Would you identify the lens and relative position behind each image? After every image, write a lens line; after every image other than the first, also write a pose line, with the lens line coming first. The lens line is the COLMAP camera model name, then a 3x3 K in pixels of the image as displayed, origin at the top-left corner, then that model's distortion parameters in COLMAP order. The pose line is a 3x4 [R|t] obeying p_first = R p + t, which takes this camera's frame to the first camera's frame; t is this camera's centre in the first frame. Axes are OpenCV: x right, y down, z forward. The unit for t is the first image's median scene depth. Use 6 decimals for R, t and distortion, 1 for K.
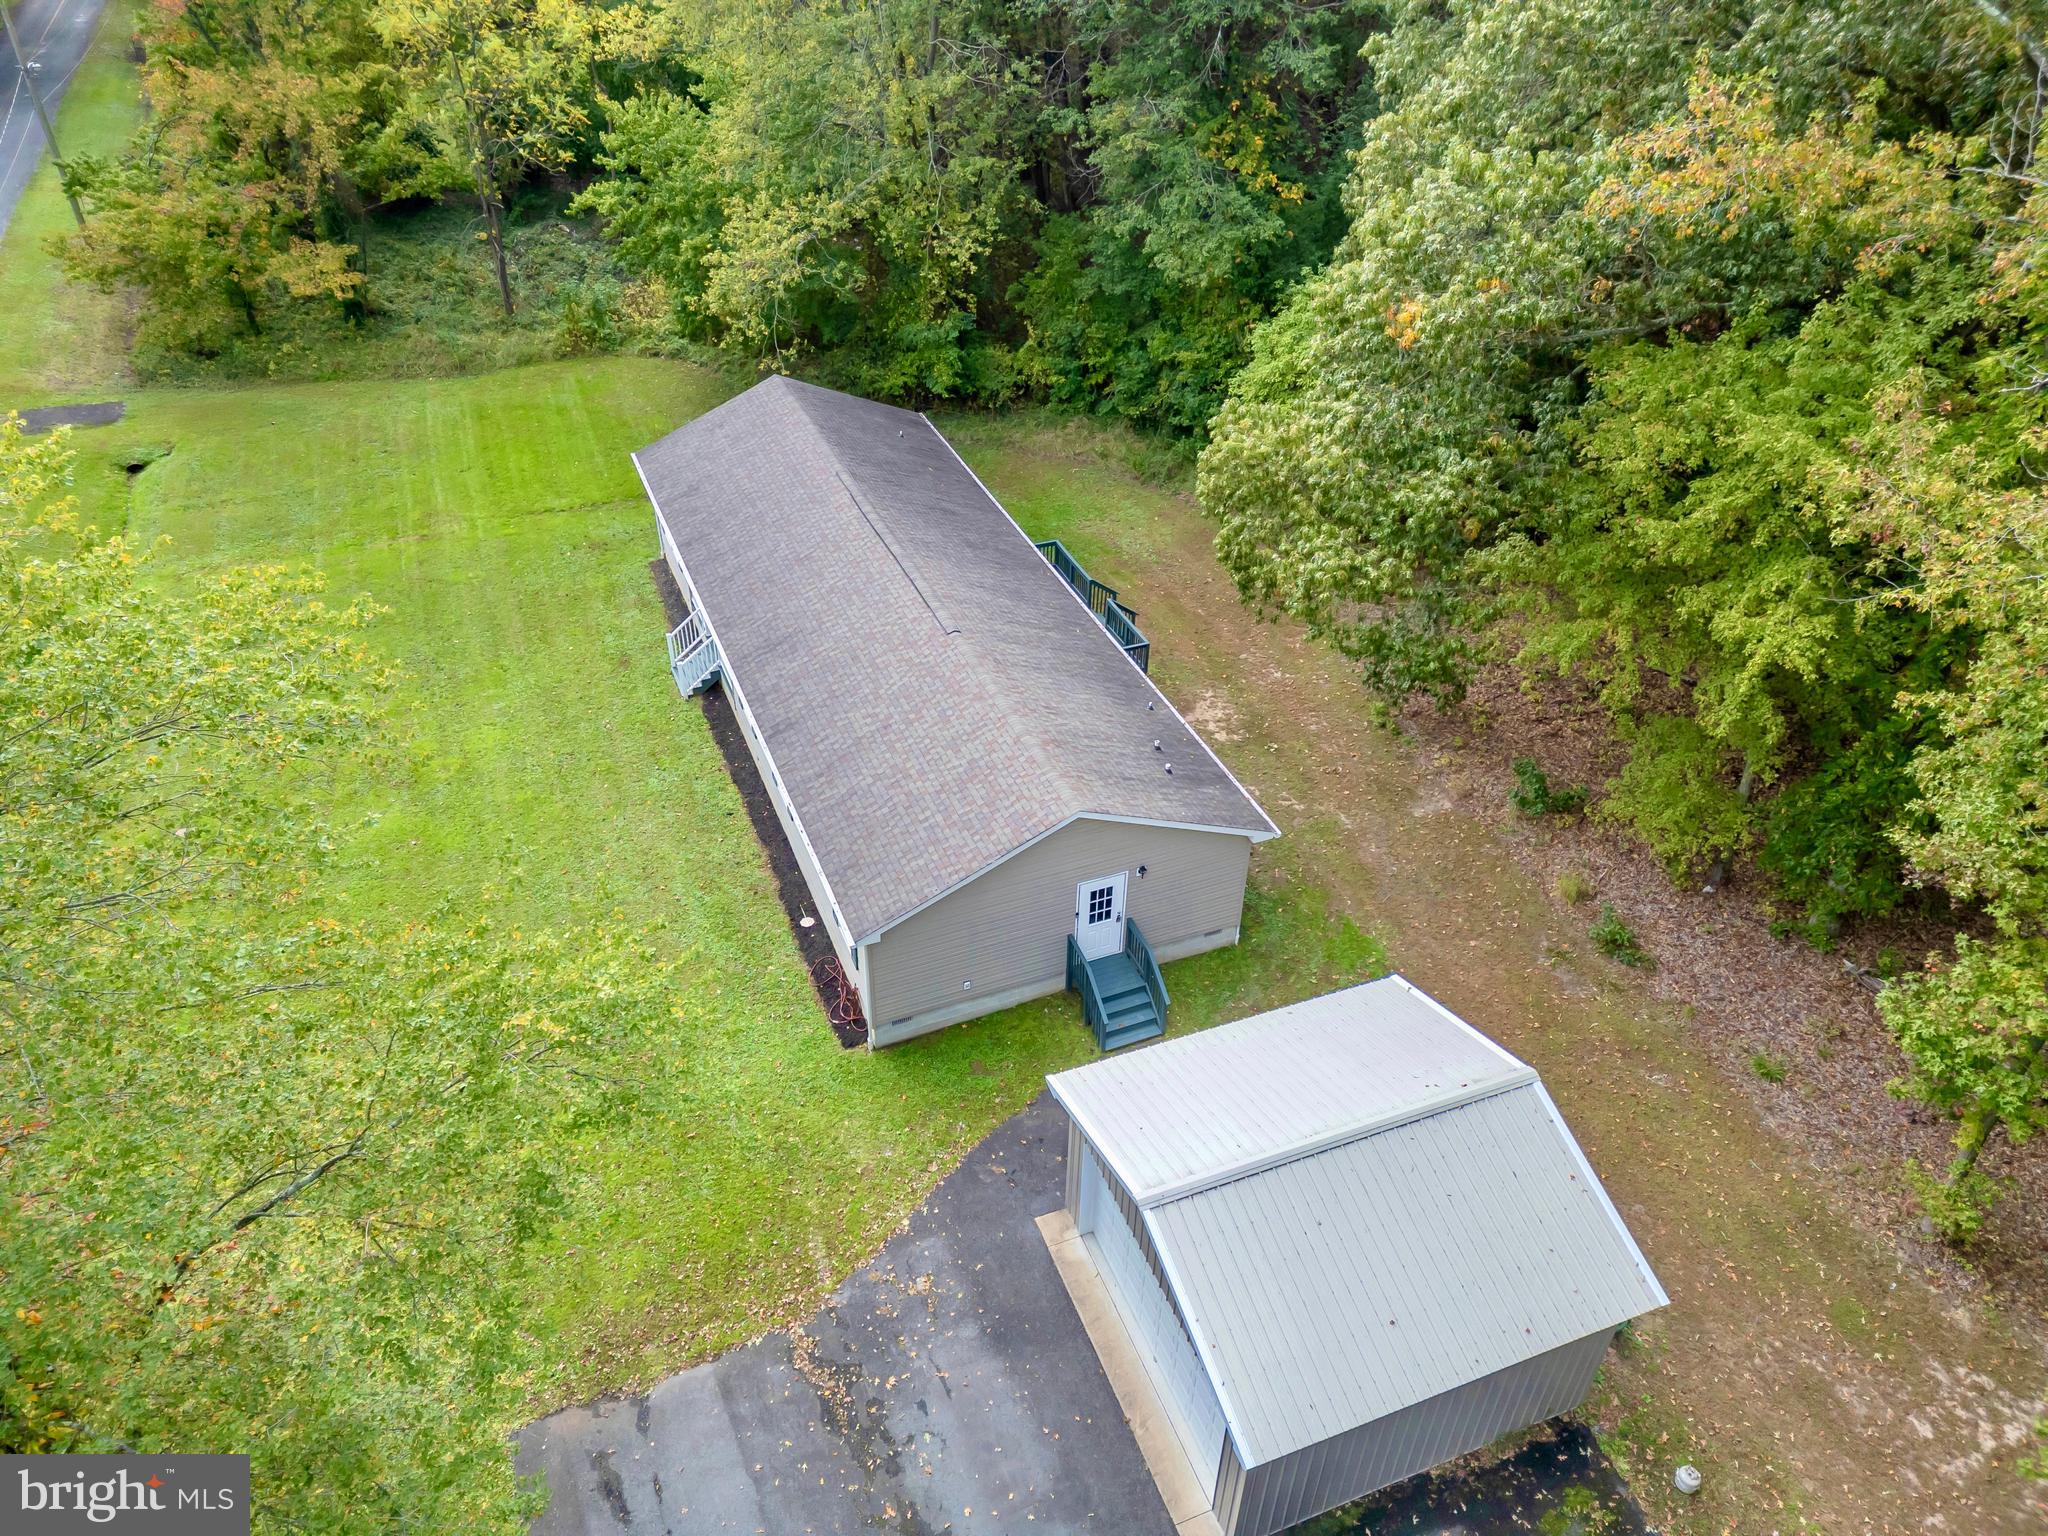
lens RADIAL K [[1412.1, 0, 1017.8], [0, 1412.1, 762.1], [0, 0, 1]] dist [0.086014, -0.071970]
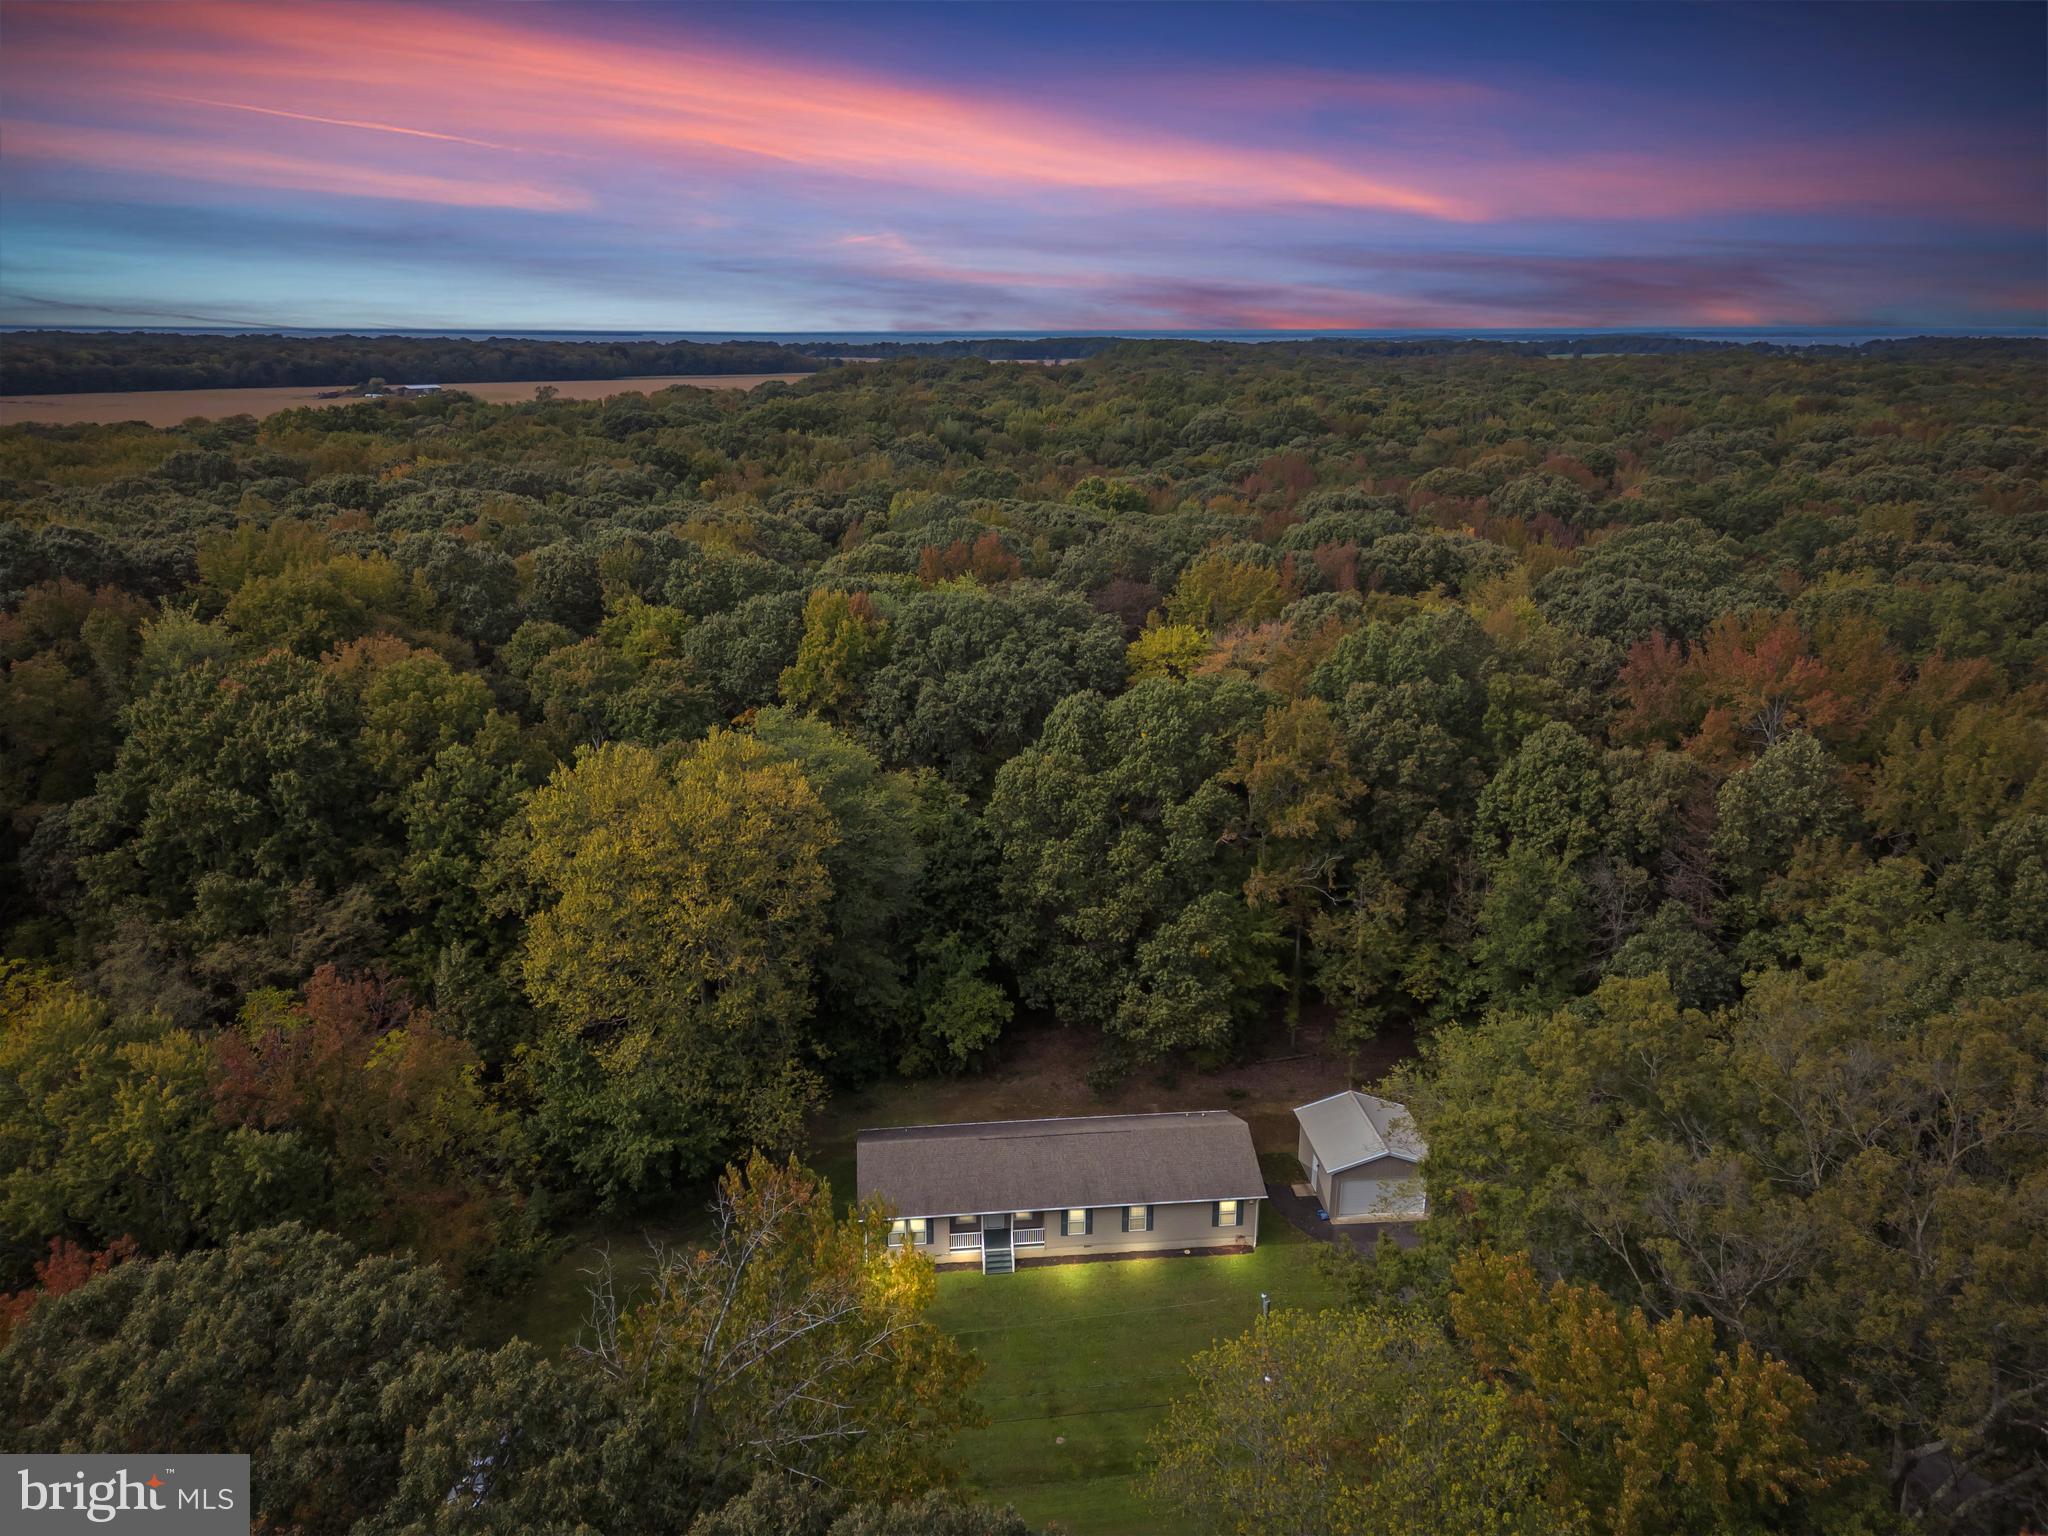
lens RADIAL K [[1412.1, 0, 1017.8], [0, 1412.1, 762.1], [0, 0, 1]] dist [0.086014, -0.071970]
pose [[0.276671, -0.286167, 0.917367, -2.331571], [0.580468, 0.810560, 0.077785, -0.973883], [-0.765840, 0.510981, 0.390369, -0.201536]]
